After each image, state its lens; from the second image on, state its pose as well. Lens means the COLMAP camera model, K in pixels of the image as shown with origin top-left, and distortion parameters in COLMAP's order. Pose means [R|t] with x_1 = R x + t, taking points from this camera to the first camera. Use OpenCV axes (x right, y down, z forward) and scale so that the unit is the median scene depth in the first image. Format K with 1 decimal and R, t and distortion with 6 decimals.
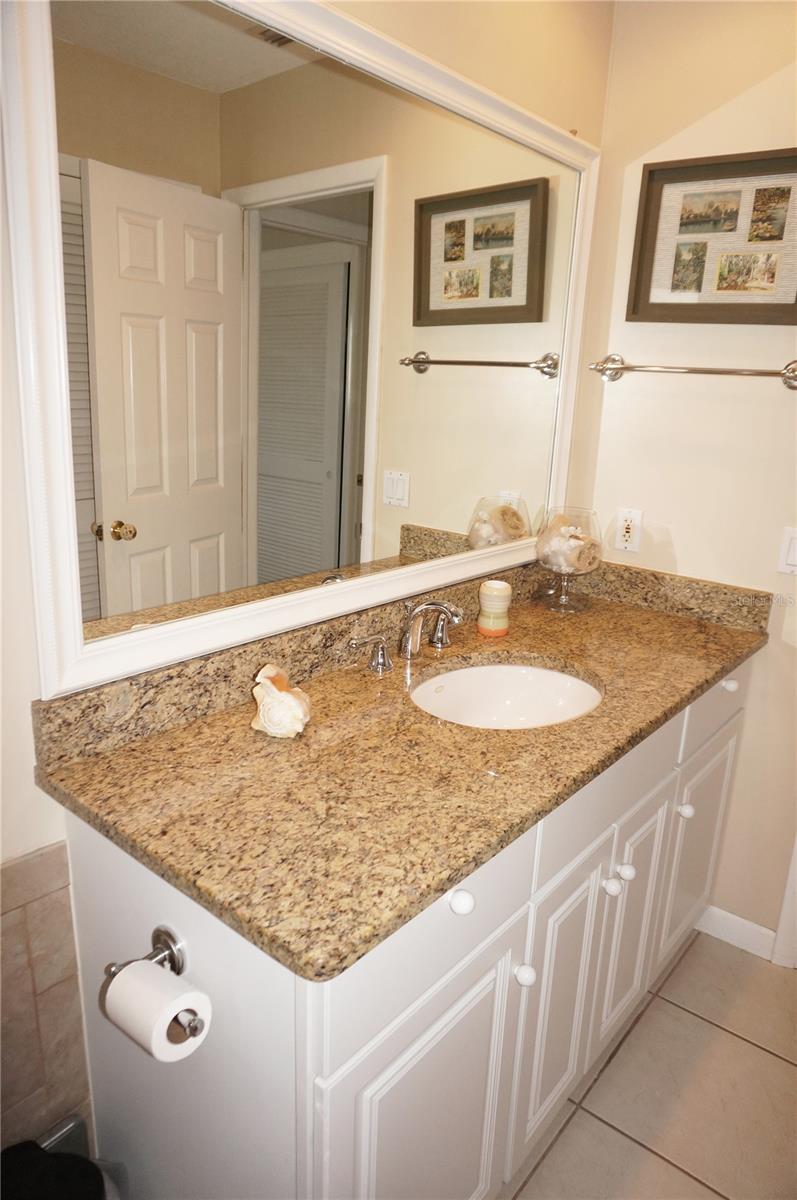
lens RADIAL K [[796.3, 0, 398.5], [0, 796.3, 600.0], [0, 0, 1]] dist [-0.056203, 0.035551]
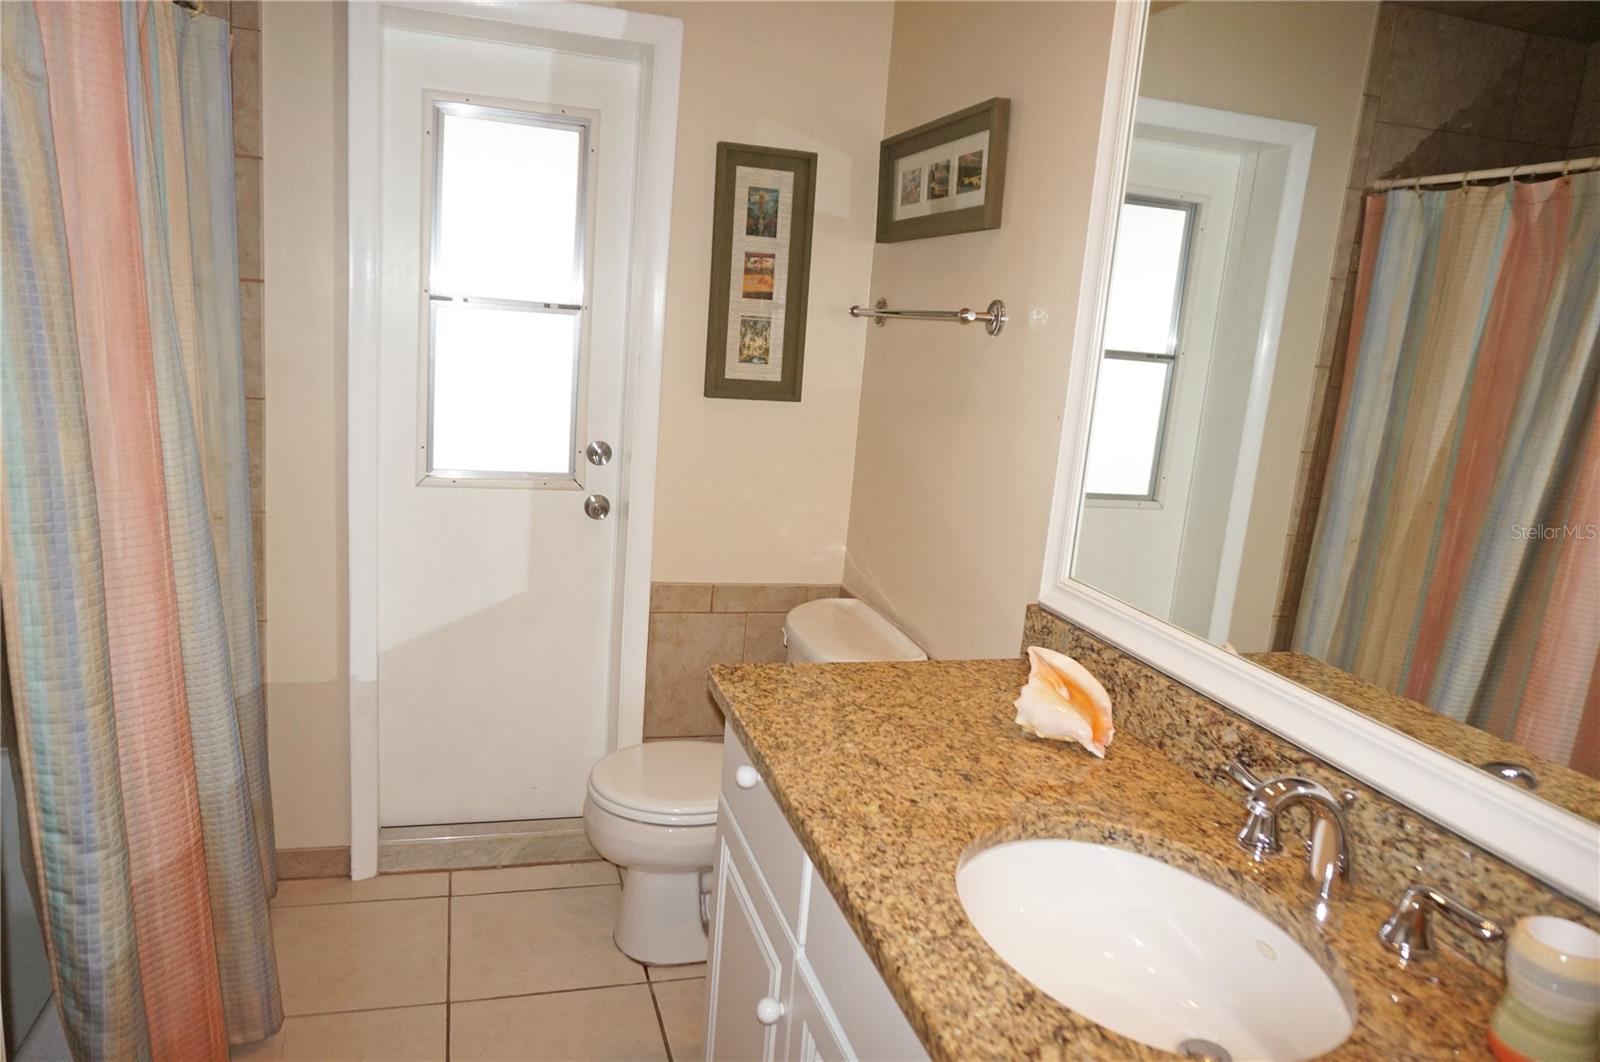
lens RADIAL K [[1061.8, 0, 796.6], [0, 1061.8, 537.6], [0, 0, 1]] dist [-0.056203, 0.035551]
pose [[-0.553917, 0.081998, -0.828524, 0.962048], [-0.317521, 0.899121, 0.301266, -0.295730], [0.769647, 0.429951, -0.472002, 1.251667]]
